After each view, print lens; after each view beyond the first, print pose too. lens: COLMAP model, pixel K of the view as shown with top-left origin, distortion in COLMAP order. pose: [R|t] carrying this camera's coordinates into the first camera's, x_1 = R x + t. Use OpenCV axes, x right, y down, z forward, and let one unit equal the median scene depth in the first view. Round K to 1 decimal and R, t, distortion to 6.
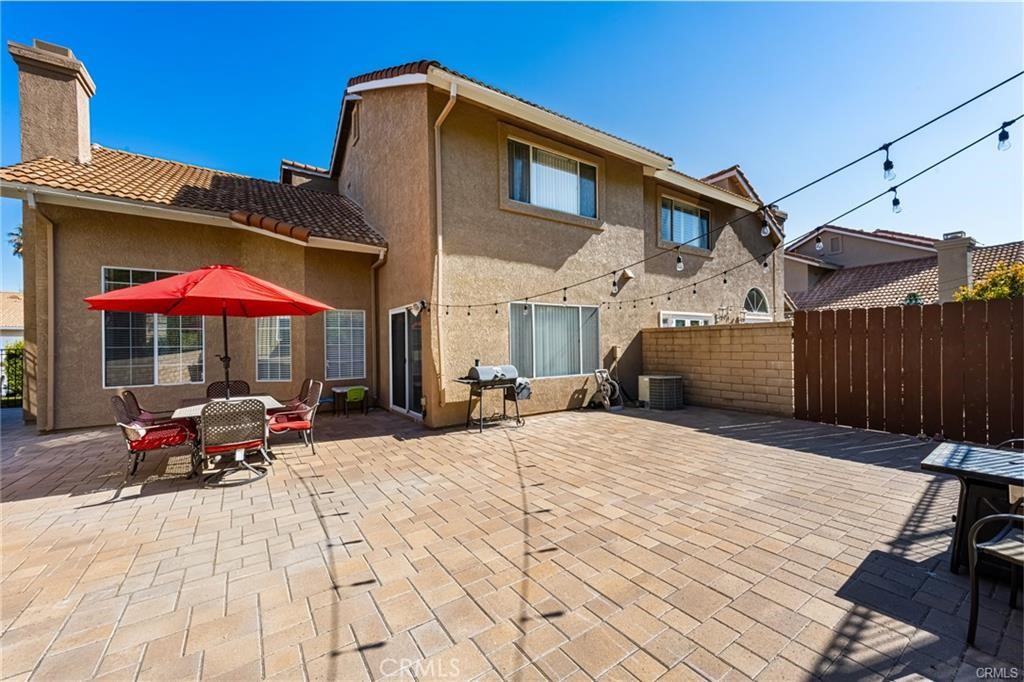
lens RADIAL K [[404.2, 0, 507.7], [0, 404.2, 343.5], [0, 0, 1]] dist [0.001300, -0.000019]
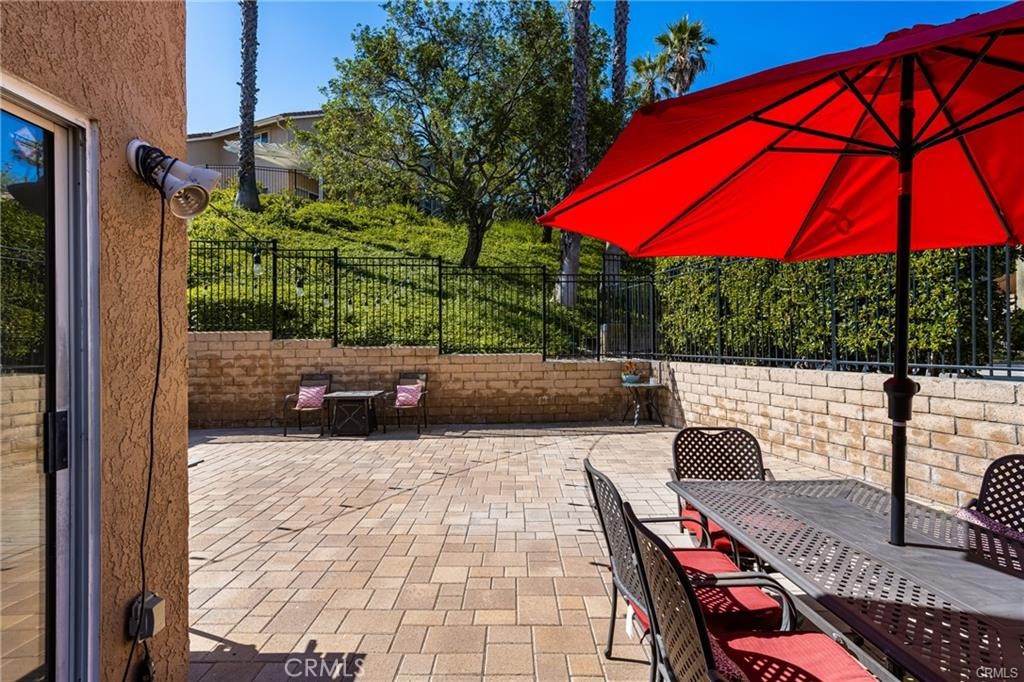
lens RADIAL K [[485.3, 0, 511.5], [0, 485.3, 341.6], [0, 0, 1]] dist [0.000298, -0.000815]
pose [[-0.829187, 0.023155, 0.558491, -0.832742], [0.018538, 0.999731, -0.013926, 0.004529], [-0.558663, -0.001194, -0.829394, 1.785082]]
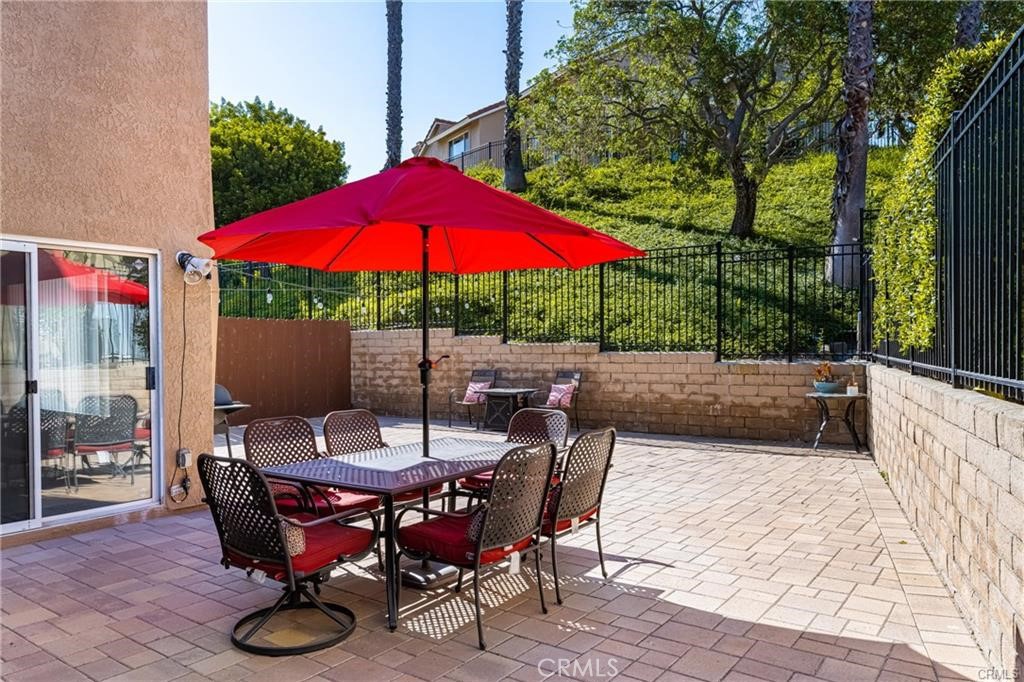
lens RADIAL K [[720.5, 0, 515.7], [0, 720.5, 345.7], [0, 0, 1]] dist [0.010547, 0.000114]
pose [[-0.346995, 0.014136, 0.937761, -1.895290], [0.010452, 0.999883, -0.011204, 0.028159], [-0.937809, 0.005914, -0.347102, 1.496460]]
